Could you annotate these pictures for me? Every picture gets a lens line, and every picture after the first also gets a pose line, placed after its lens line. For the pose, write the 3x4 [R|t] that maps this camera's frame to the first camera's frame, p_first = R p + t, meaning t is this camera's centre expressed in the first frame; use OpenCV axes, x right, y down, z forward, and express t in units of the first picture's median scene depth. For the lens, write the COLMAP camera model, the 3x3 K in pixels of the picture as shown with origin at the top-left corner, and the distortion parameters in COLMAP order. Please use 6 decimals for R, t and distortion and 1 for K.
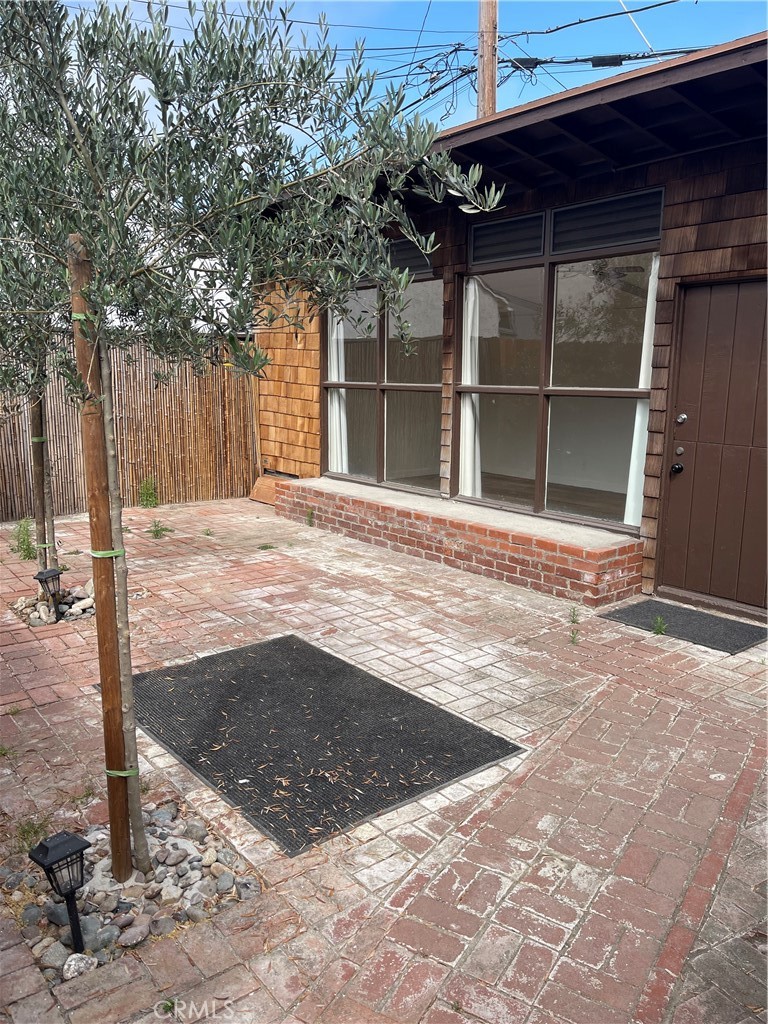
lens RADIAL K [[777.1, 0, 370.6], [0, 777.1, 510.6], [0, 0, 1]] dist [0.066625, -0.063385]
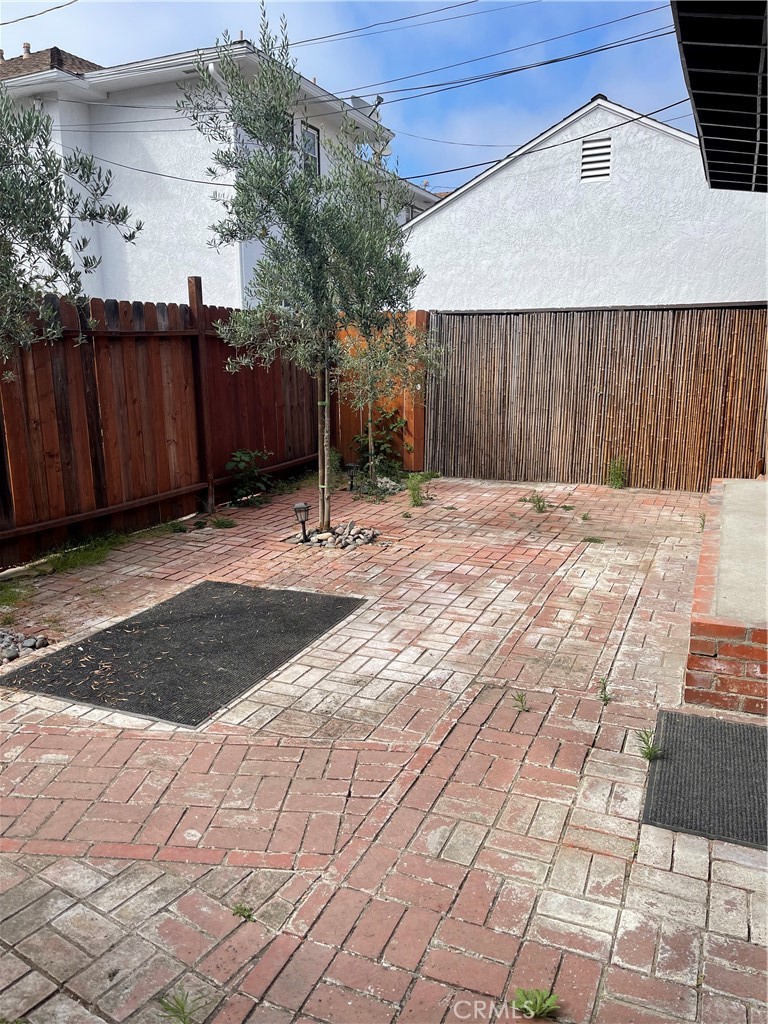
lens RADIAL K [[777.1, 0, 385.1], [0, 777.1, 513.9], [0, 0, 1]] dist [0.066625, -0.063385]
pose [[0.475989, 0.175315, -0.861800, 0.792209], [-0.148779, 0.981857, 0.117564, -0.081228], [0.866775, 0.072259, 0.493437, 0.492824]]
